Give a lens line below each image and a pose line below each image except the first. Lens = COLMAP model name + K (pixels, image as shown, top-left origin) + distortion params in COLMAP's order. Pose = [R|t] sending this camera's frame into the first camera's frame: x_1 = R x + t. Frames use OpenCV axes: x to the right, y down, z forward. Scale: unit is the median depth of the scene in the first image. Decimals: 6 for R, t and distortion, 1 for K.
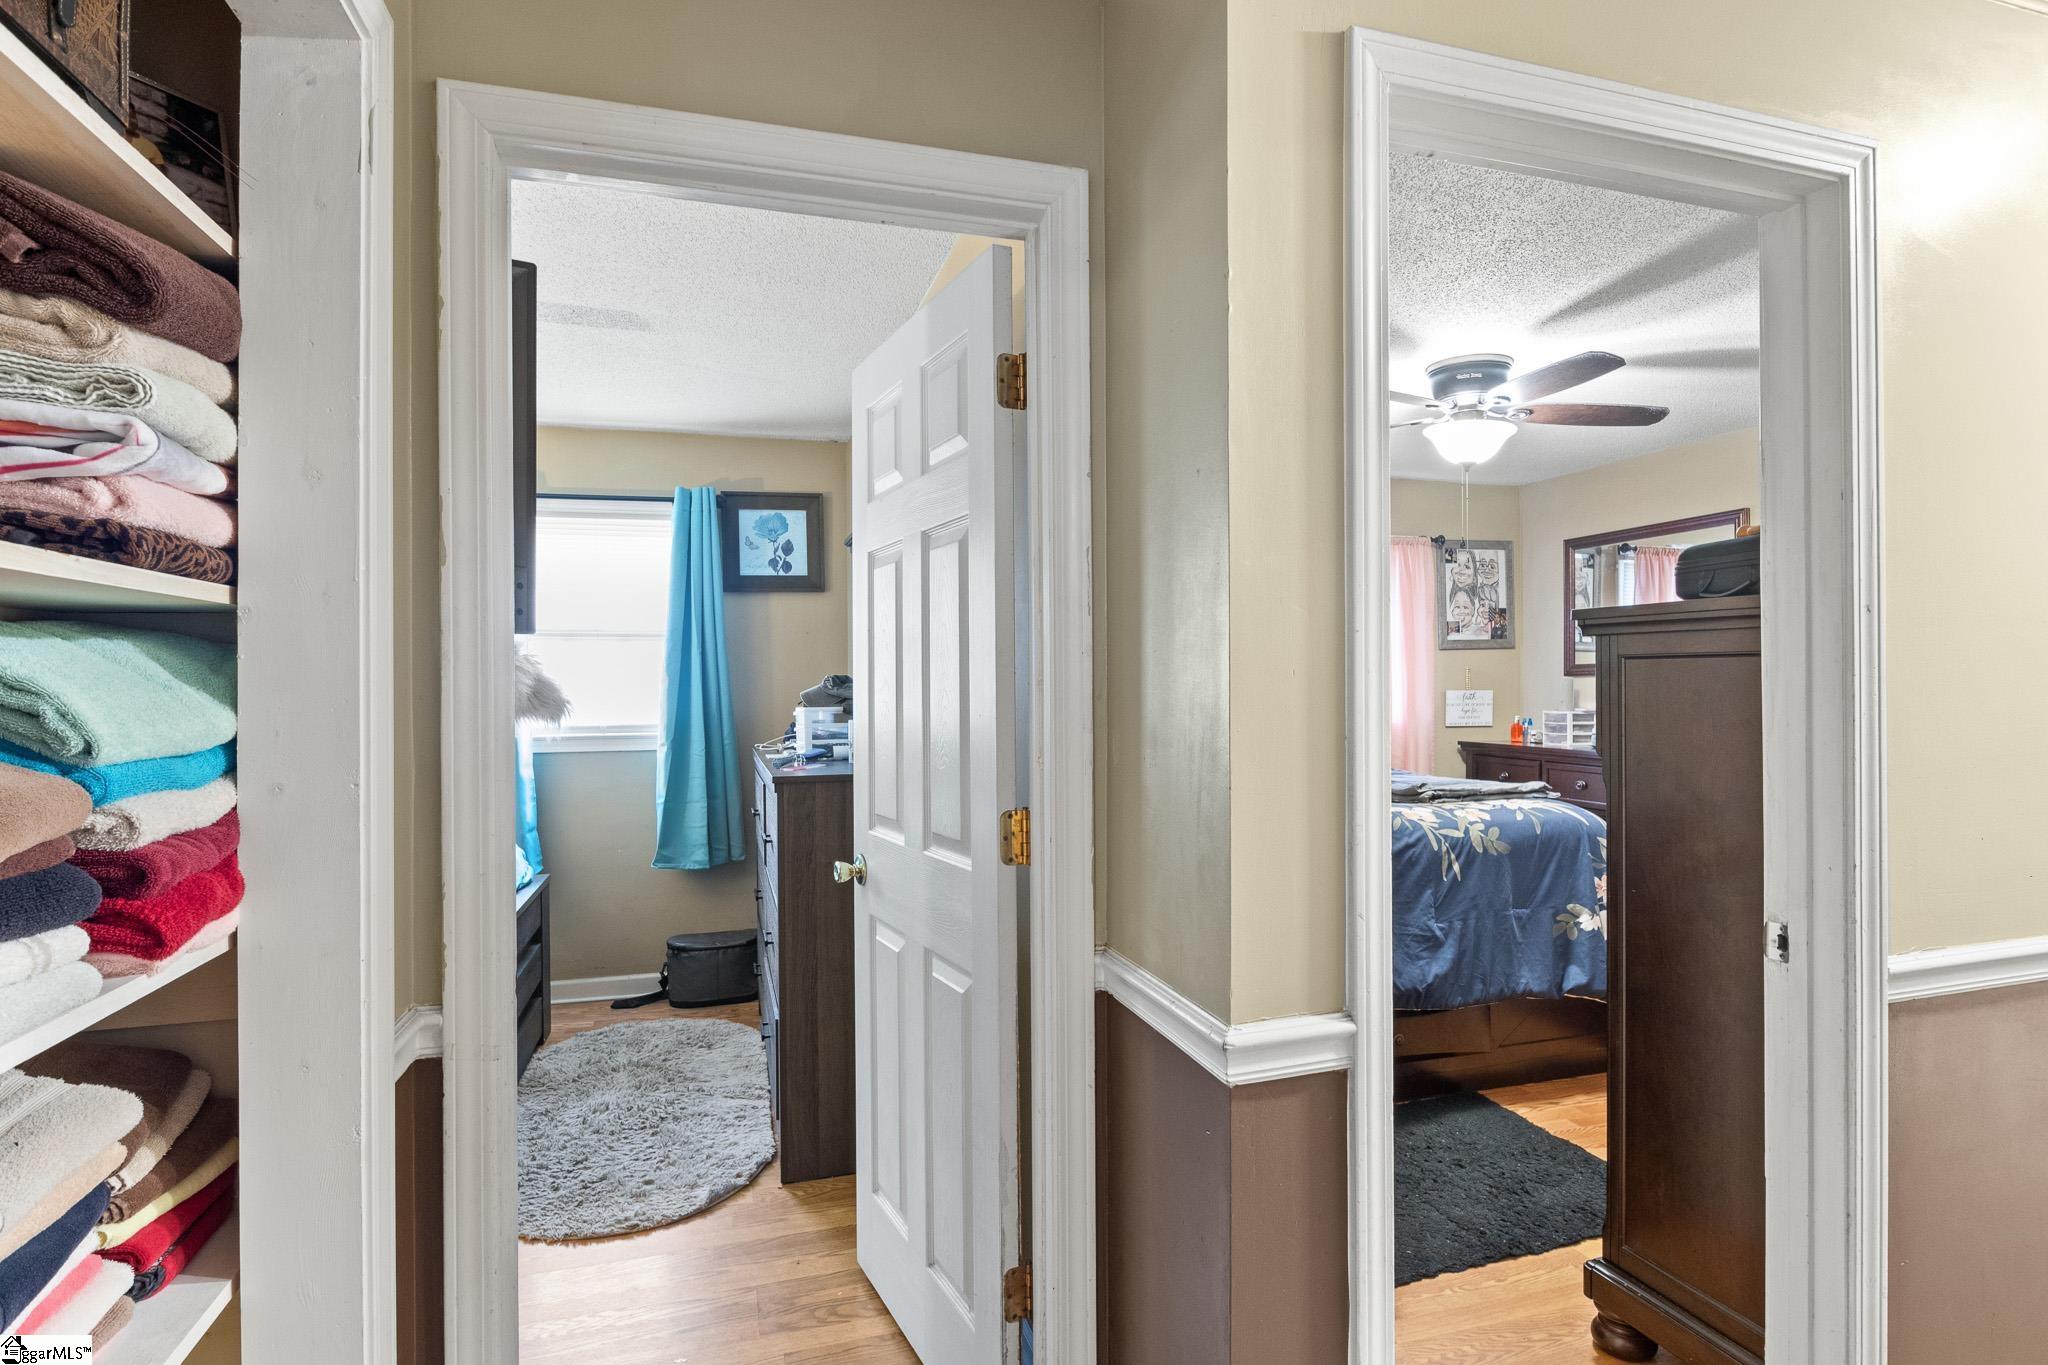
lens RADIAL K [[1033.3, 0, 1018.8], [0, 1033.3, 686.0], [0, 0, 1]] dist [-0.005362, -0.001450]
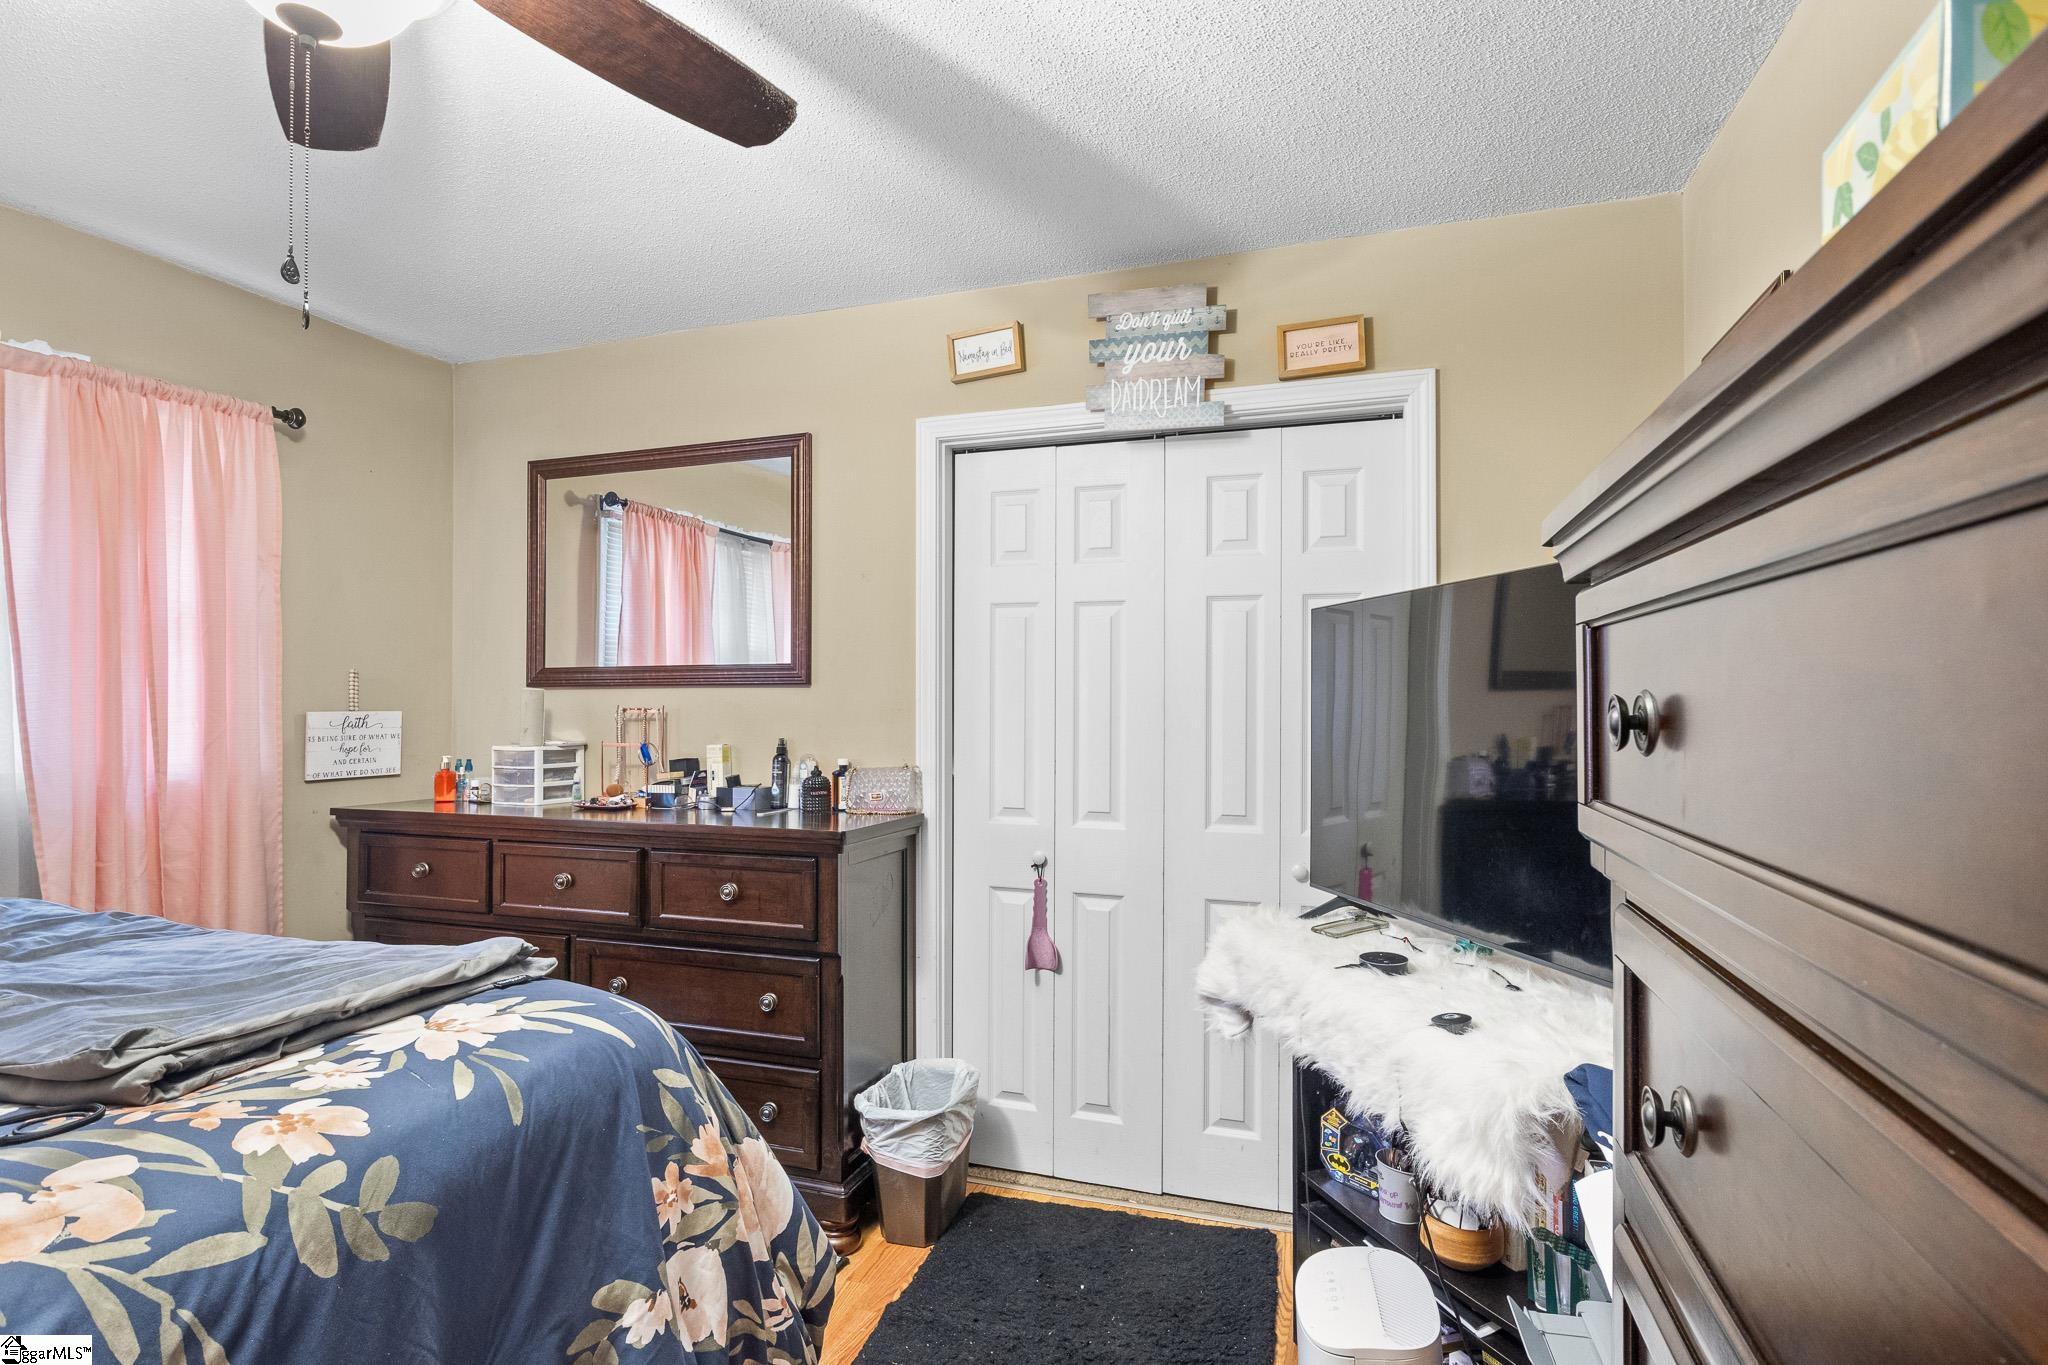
lens RADIAL K [[1033.3, 0, 1018.8], [0, 1033.3, 686.0], [0, 0, 1]] dist [-0.005362, -0.001450]
pose [[0.571566, 0.013866, 0.820439, 0.292727], [-0.000714, 0.999865, -0.016401, -0.000618], [-0.820556, 0.008789, 0.571499, 0.619199]]
